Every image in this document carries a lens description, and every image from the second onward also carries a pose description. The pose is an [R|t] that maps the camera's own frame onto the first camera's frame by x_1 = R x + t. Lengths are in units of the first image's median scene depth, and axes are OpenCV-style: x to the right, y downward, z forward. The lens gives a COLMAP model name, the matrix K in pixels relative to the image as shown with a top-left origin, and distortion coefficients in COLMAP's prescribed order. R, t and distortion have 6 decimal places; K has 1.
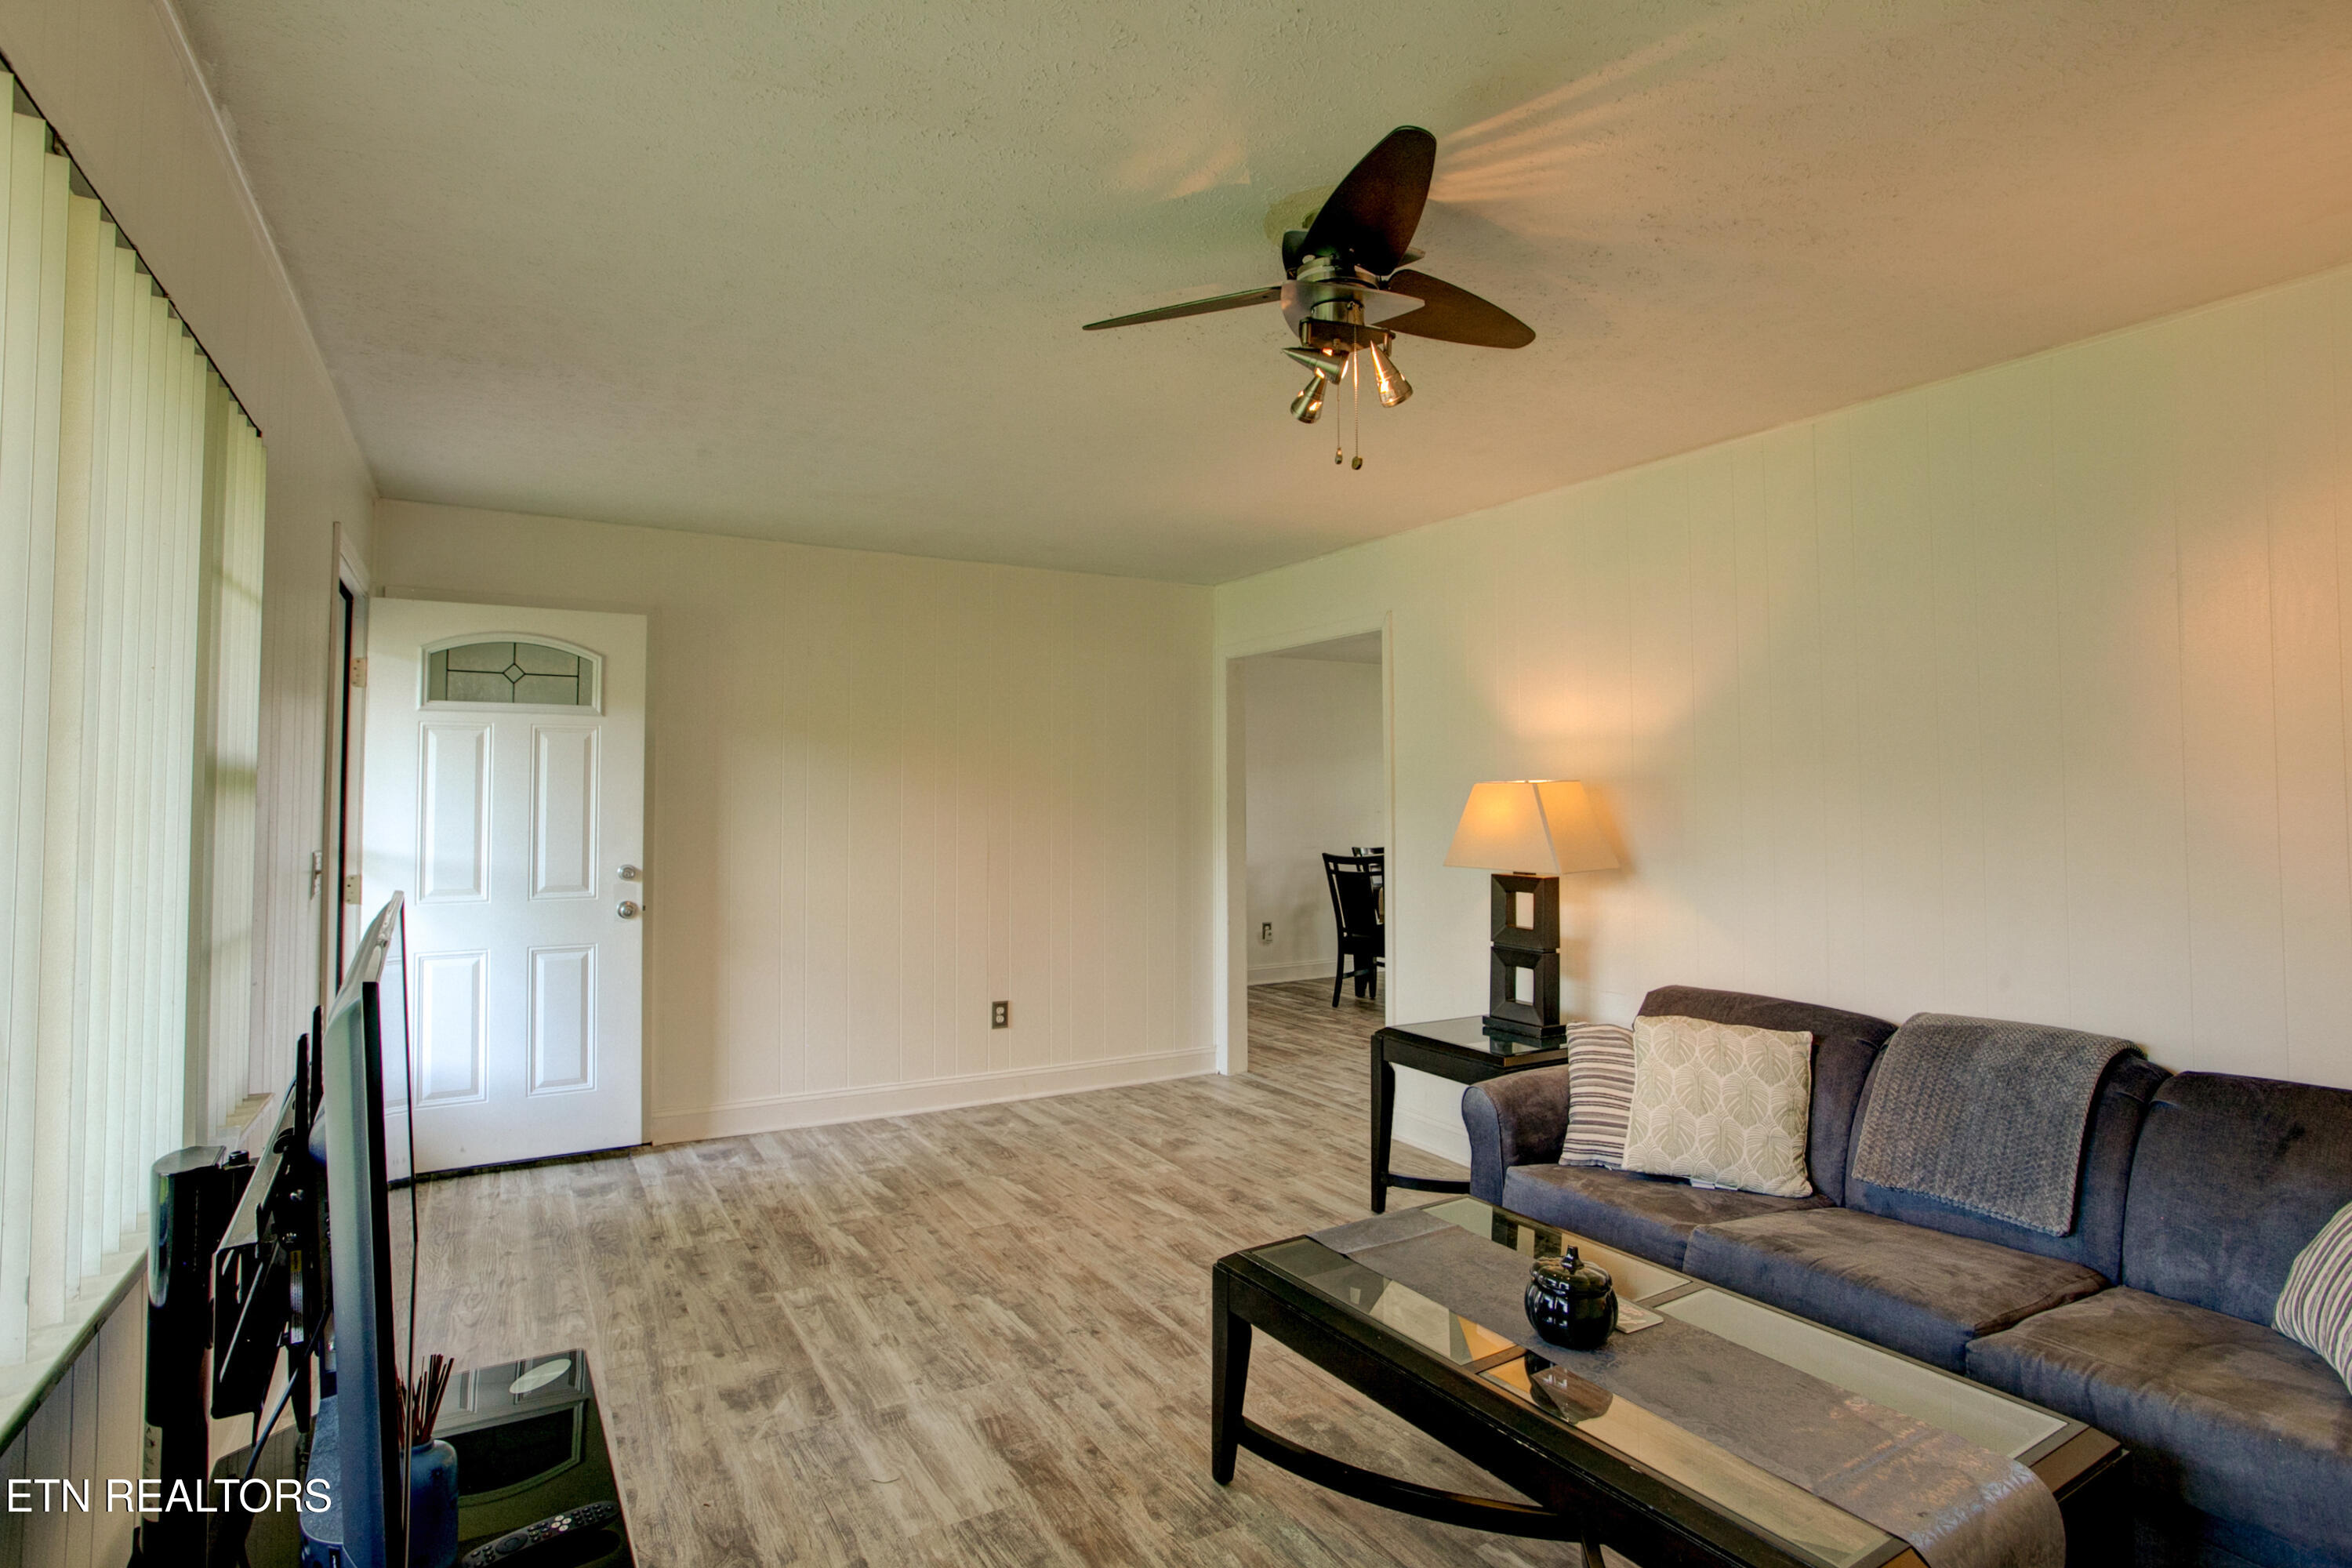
lens RADIAL K [[1169.1, 0, 1176.0], [0, 1169.1, 784.0], [0, 0, 1]] dist [-0.057222, 0.028285]
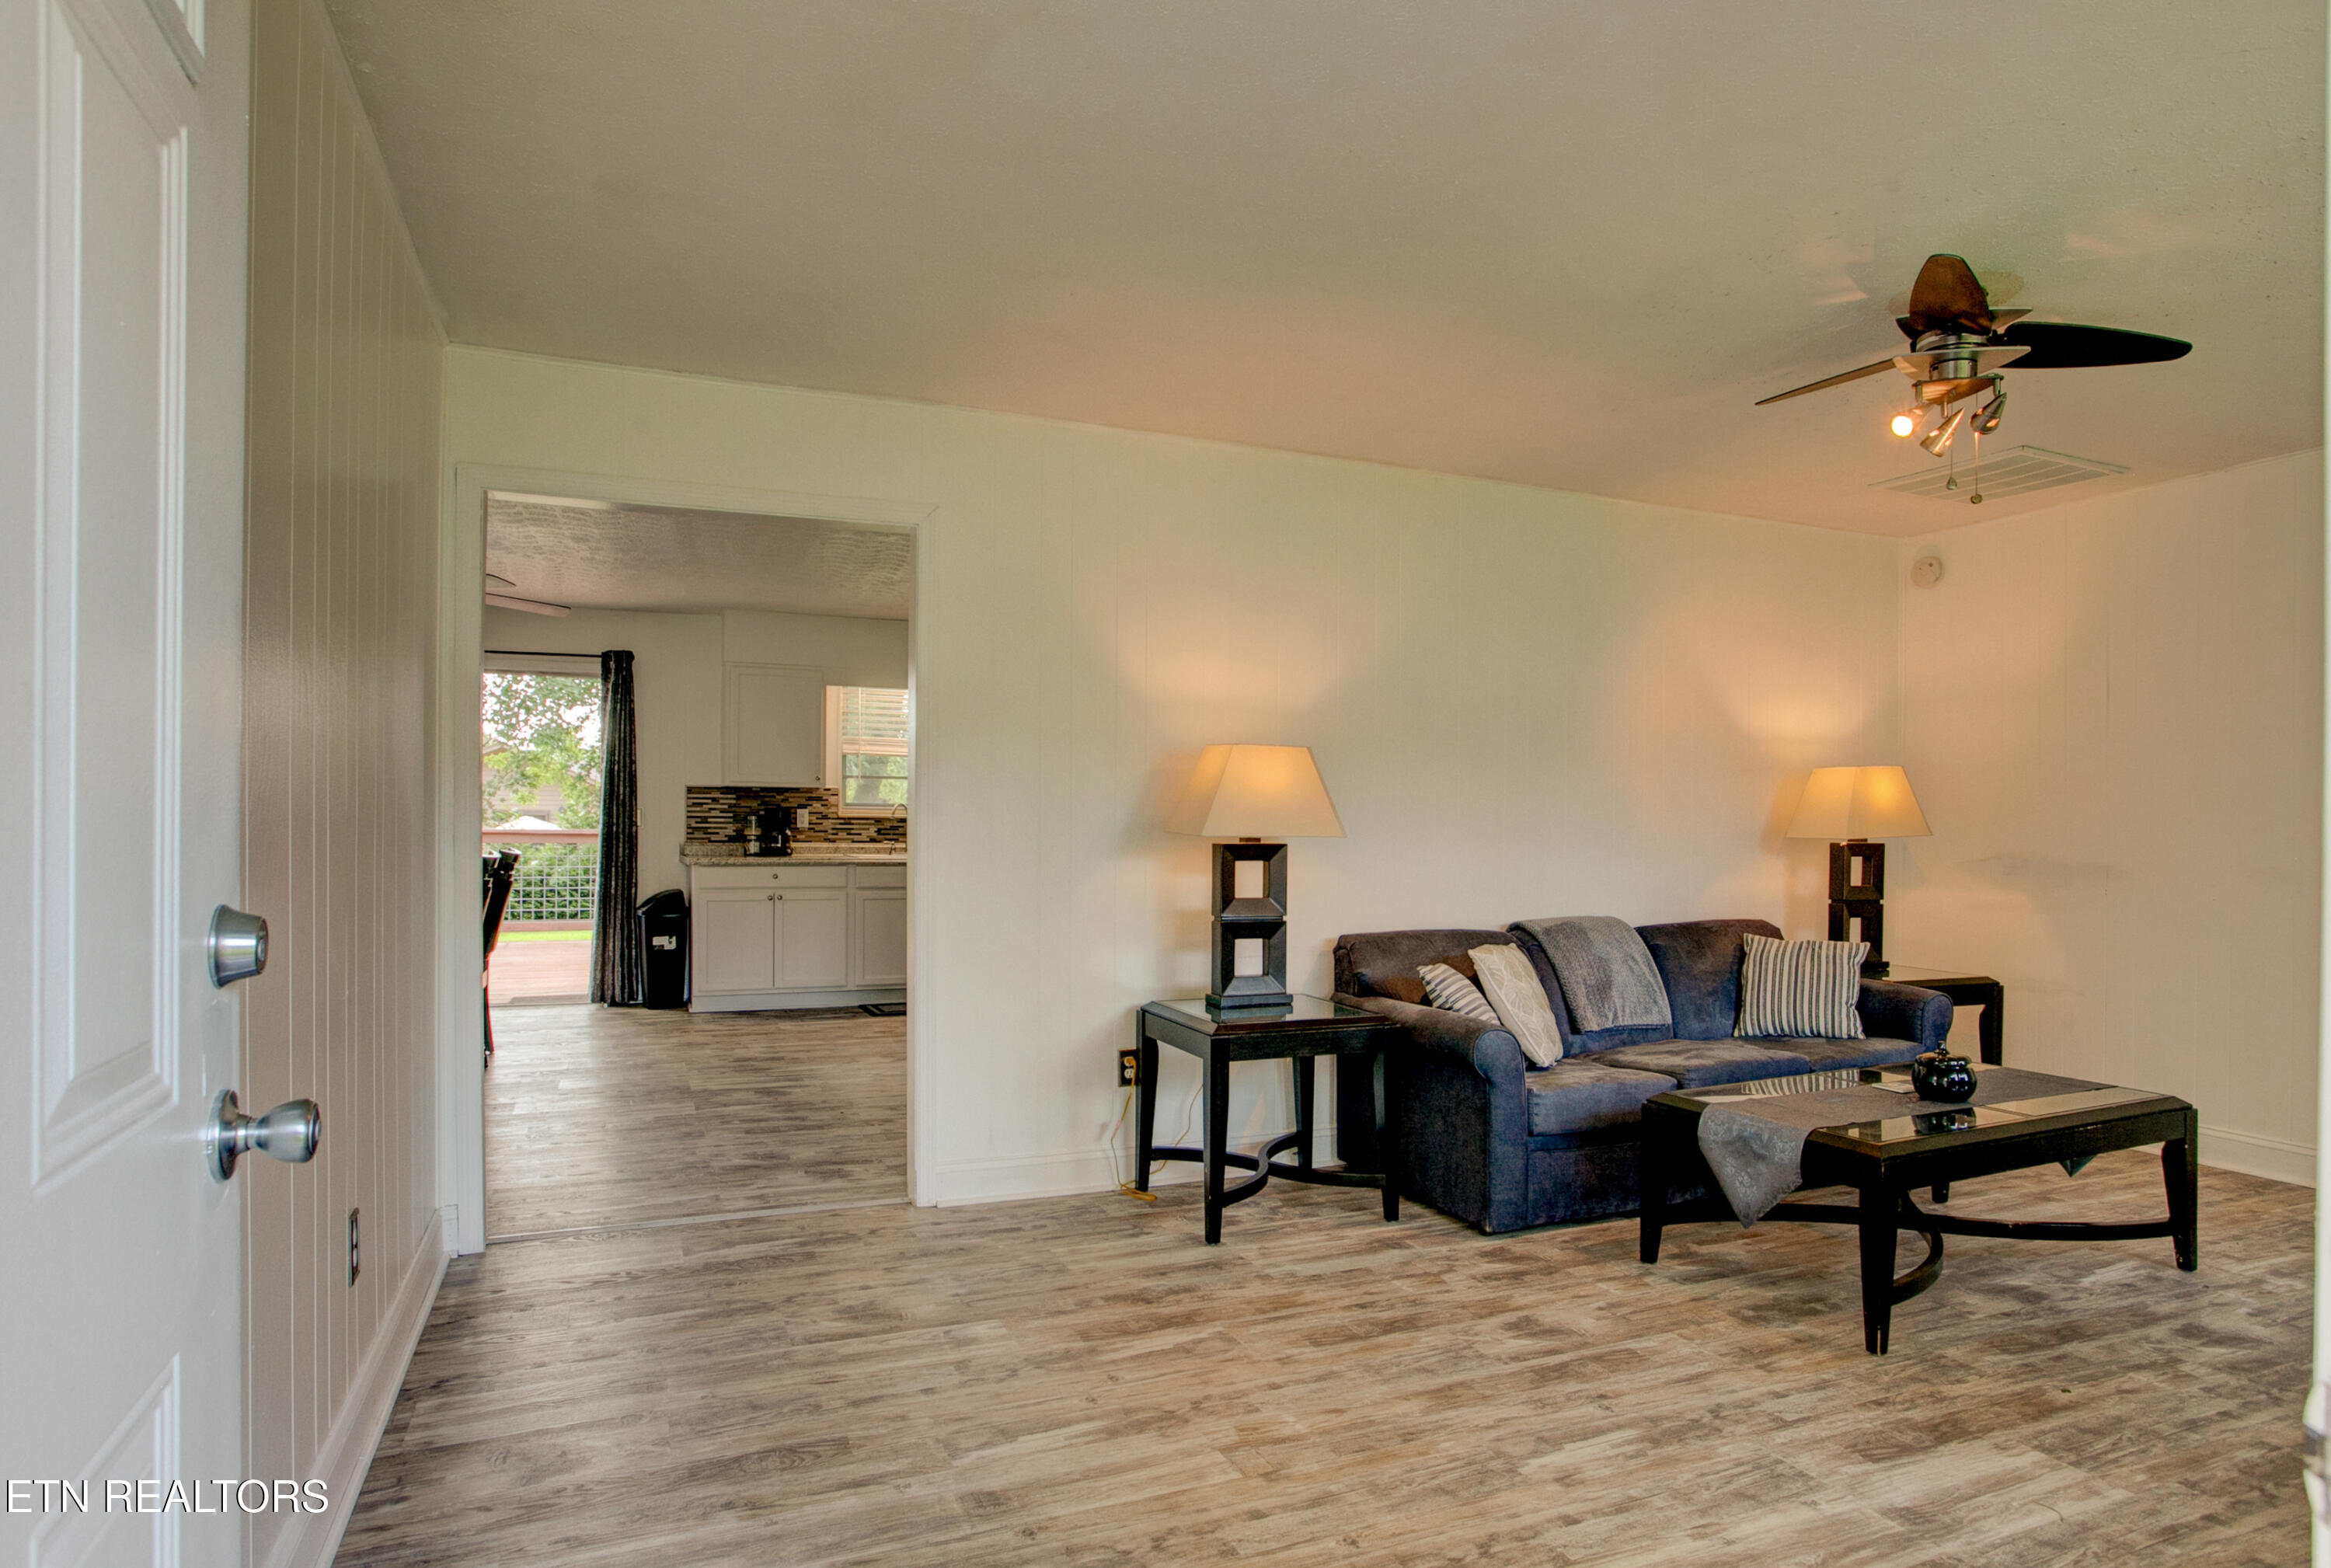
lens RADIAL K [[1286.1, 0, 1155.8], [0, 1286.1, 846.7], [0, 0, 1]] dist [-0.057297, 0.035932]
pose [[0.134037, -0.018580, 0.990802, -0.791107], [-0.020225, 0.999565, 0.021481, 0.063411], [-0.990770, -0.022919, 0.133602, 0.967908]]
